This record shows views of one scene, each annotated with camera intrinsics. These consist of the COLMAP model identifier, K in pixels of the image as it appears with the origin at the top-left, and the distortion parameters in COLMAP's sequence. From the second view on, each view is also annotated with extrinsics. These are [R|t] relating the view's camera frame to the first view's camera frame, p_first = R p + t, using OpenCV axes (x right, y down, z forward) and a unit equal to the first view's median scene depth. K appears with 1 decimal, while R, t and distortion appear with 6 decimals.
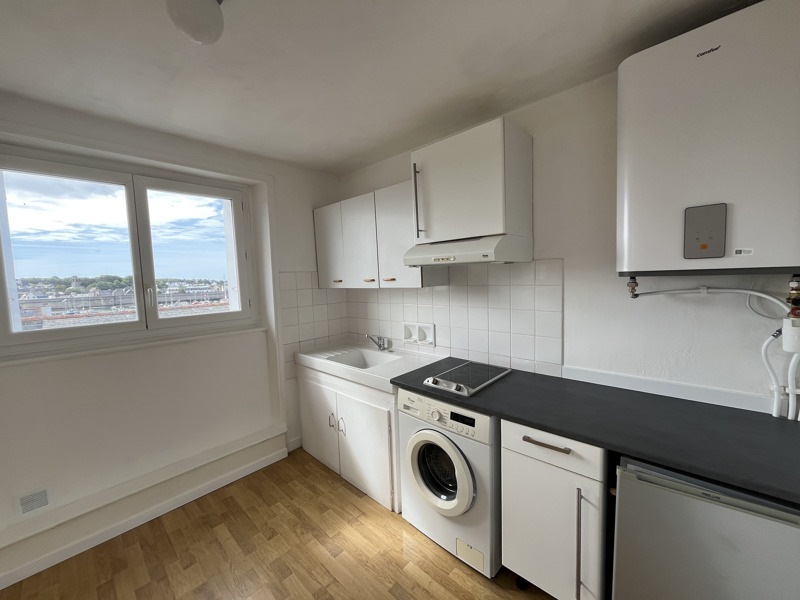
lens RADIAL K [[321.8, 0, 400.0], [0, 321.8, 300.0], [0, 0, 1]] dist [-0.000008, 0.000242]
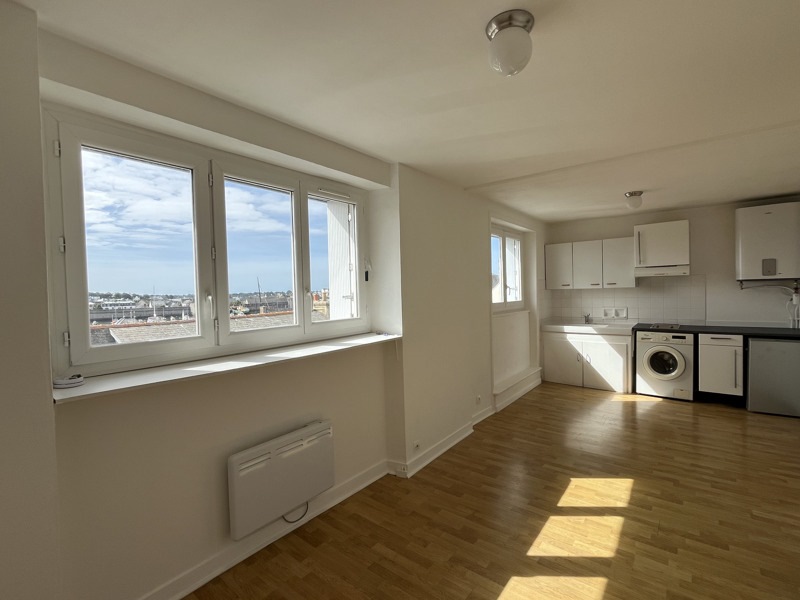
lens RADIAL K [[378.8, 0, 400.0], [0, 378.8, 300.0], [0, 0, 1]] dist [0.000918, 0.000146]
pose [[0.995579, 0.008646, 0.093533, -2.122642], [-0.003696, 0.998589, -0.052971, 0.227036], [-0.093859, 0.052391, 0.994206, -1.656238]]
